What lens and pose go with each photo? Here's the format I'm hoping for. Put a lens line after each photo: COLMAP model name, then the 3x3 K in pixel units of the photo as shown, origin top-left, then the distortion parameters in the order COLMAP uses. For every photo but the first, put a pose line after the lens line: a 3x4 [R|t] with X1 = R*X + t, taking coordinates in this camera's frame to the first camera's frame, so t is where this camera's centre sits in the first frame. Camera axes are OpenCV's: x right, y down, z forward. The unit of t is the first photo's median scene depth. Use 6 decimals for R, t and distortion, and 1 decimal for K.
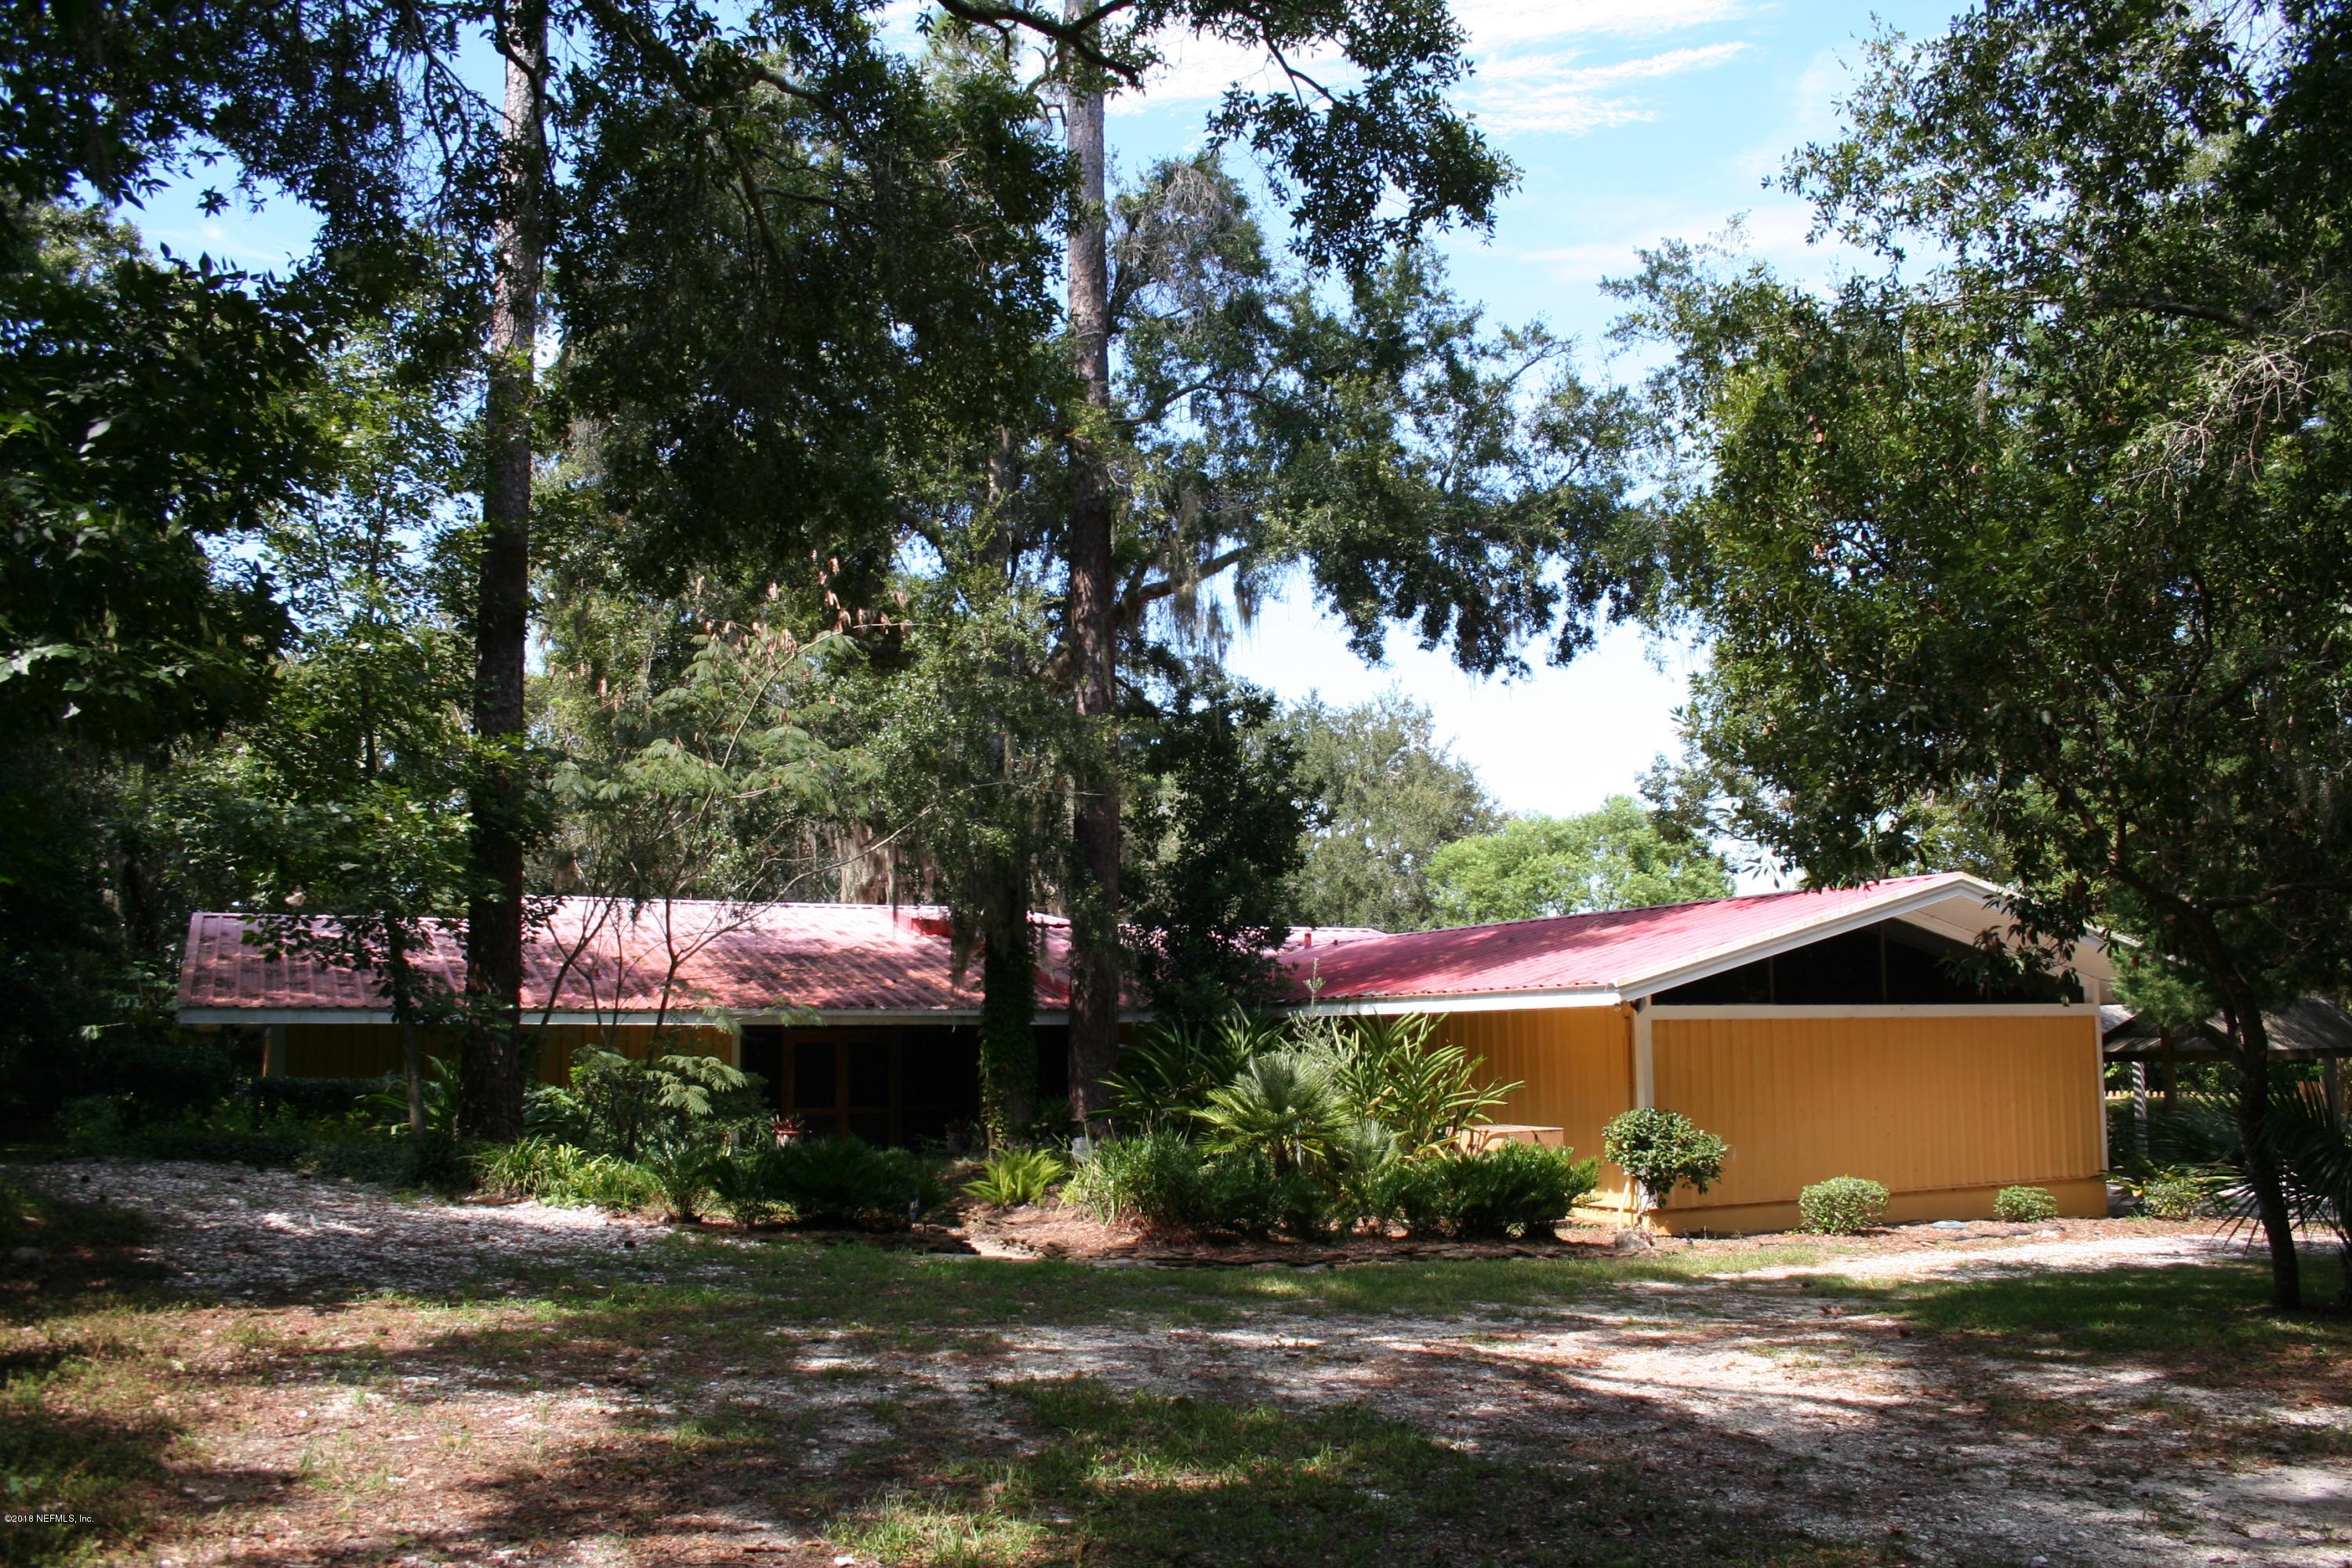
lens RADIAL K [[1960.1, 0, 1176.0], [0, 1960.1, 784.0], [0, 0, 1]] dist [-0.073858, 0.000769]
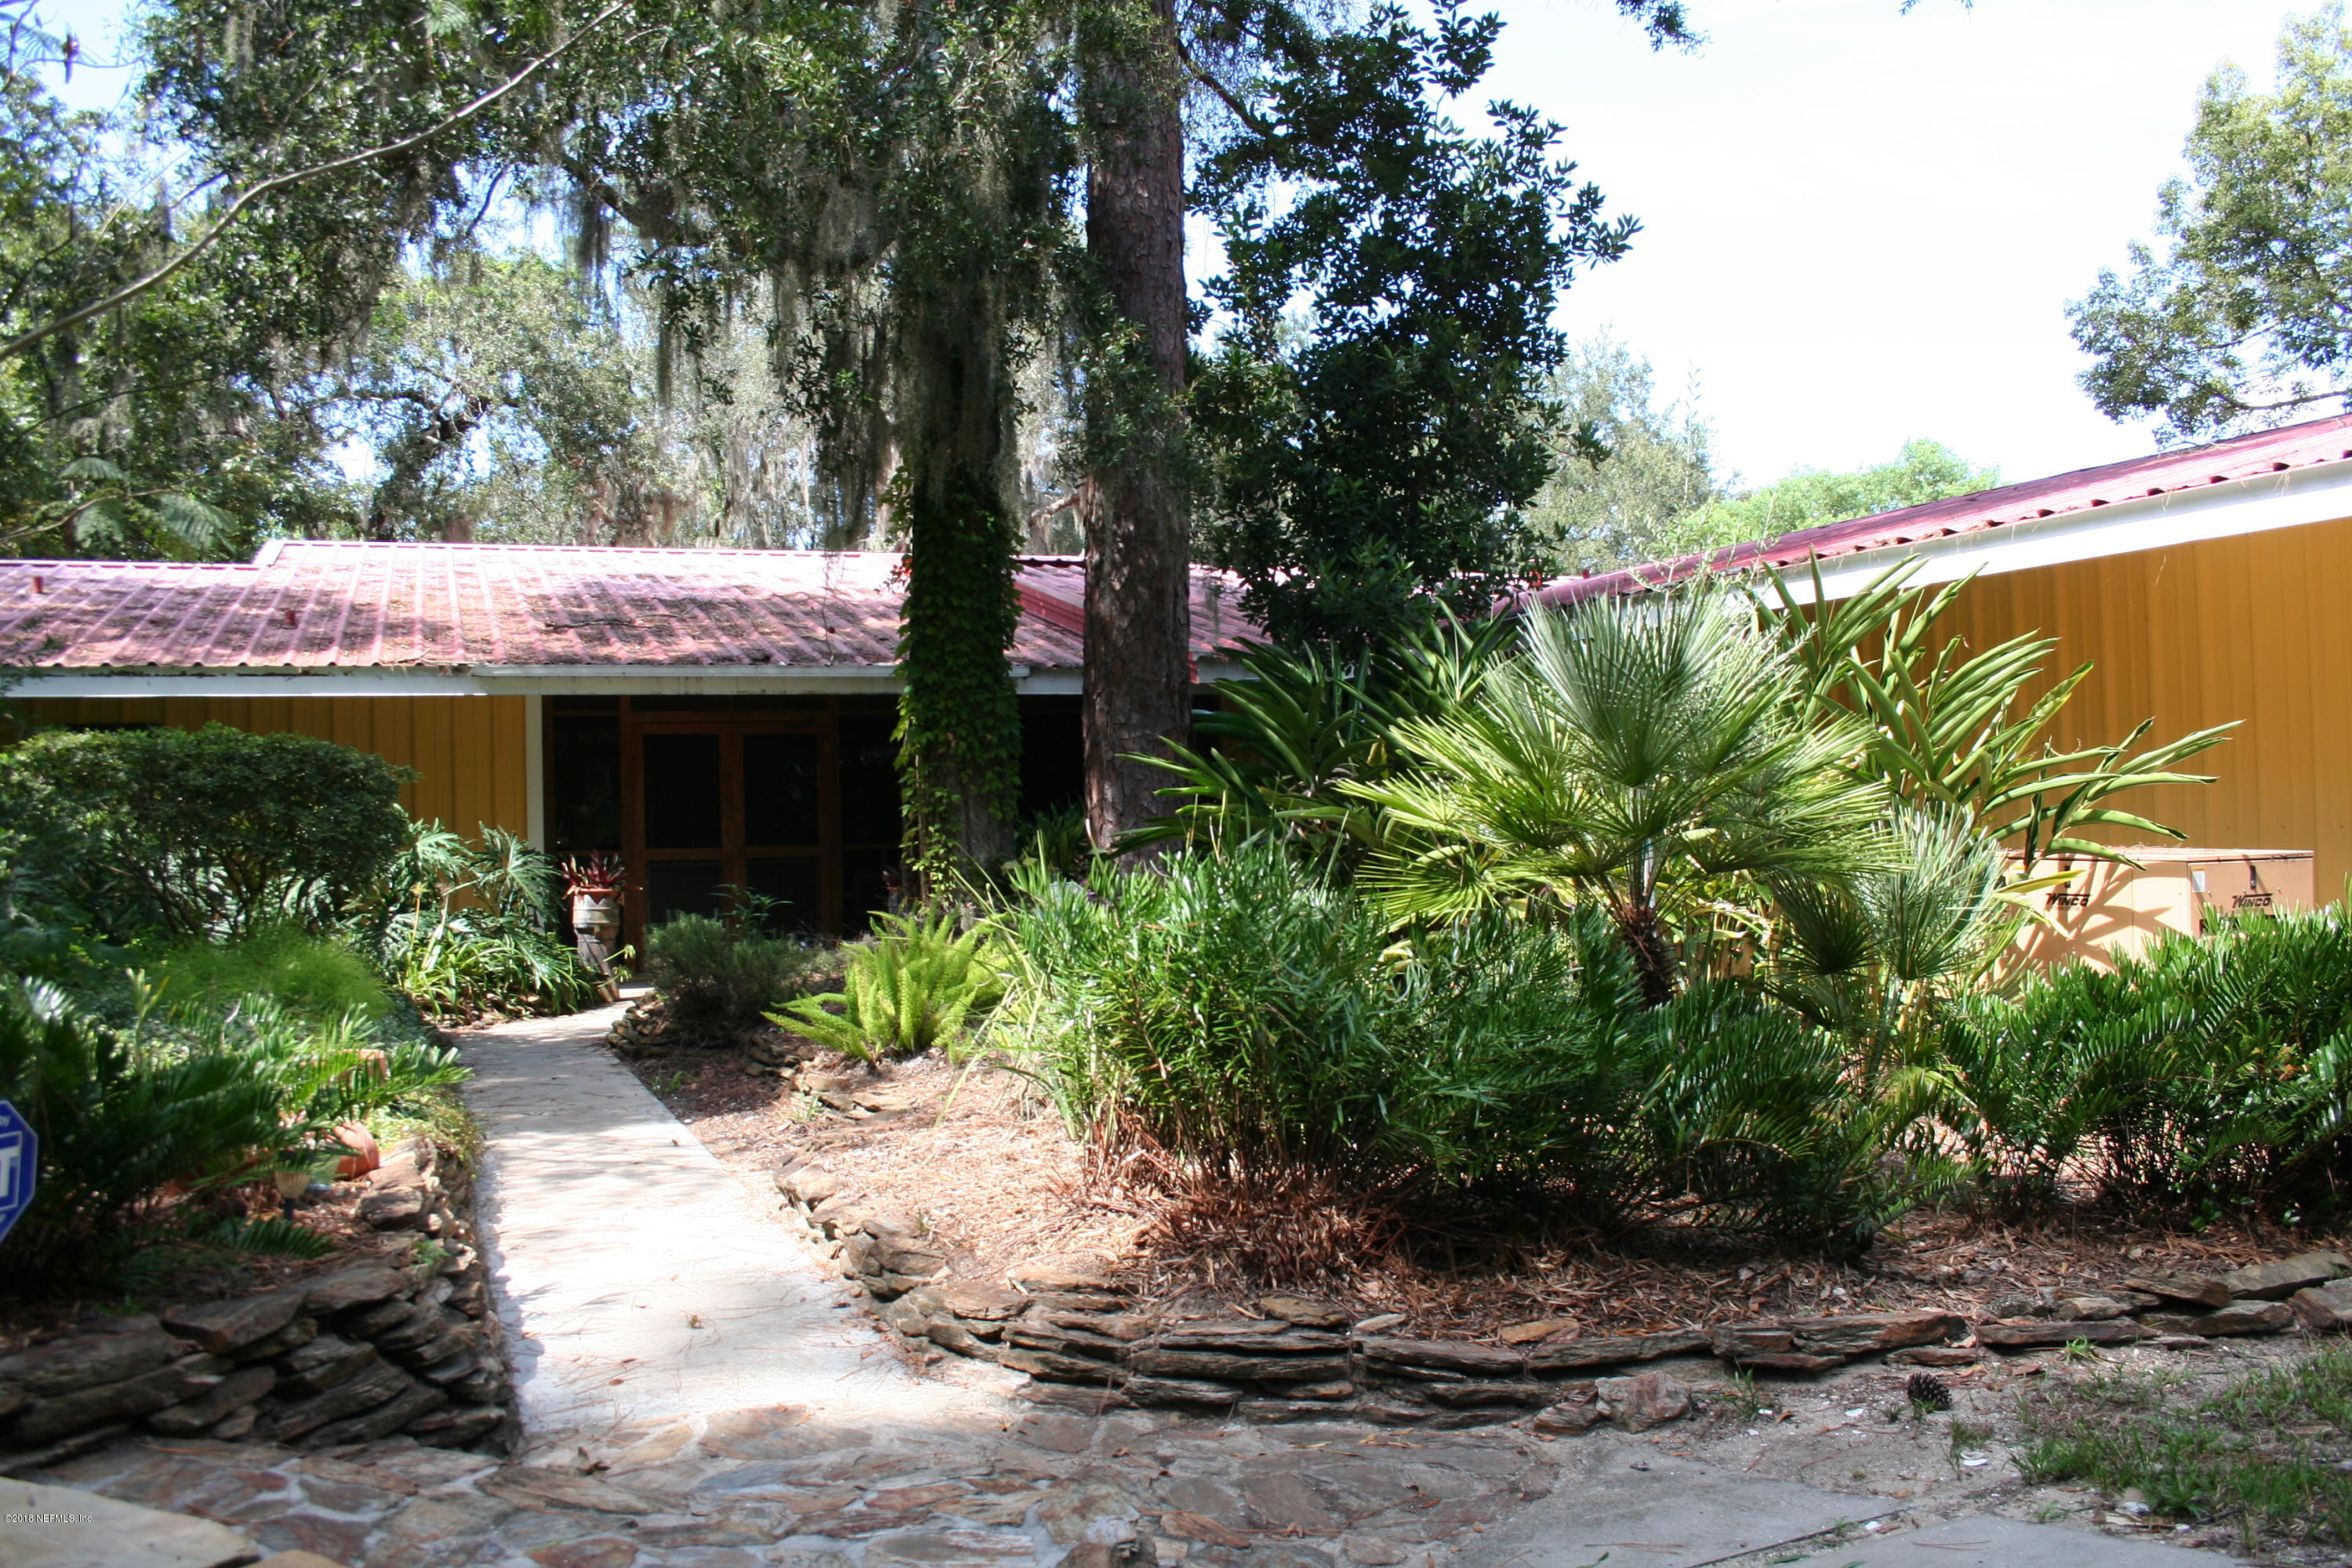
lens RADIAL K [[1960.1, 0, 1176.0], [0, 1960.1, 784.0], [0, 0, 1]] dist [-0.073858, 0.000769]
pose [[0.996494, -0.015248, -0.082260, 0.005655], [0.024721, 0.993012, 0.115399, 0.118006], [0.079926, -0.117028, 0.989907, 0.624812]]
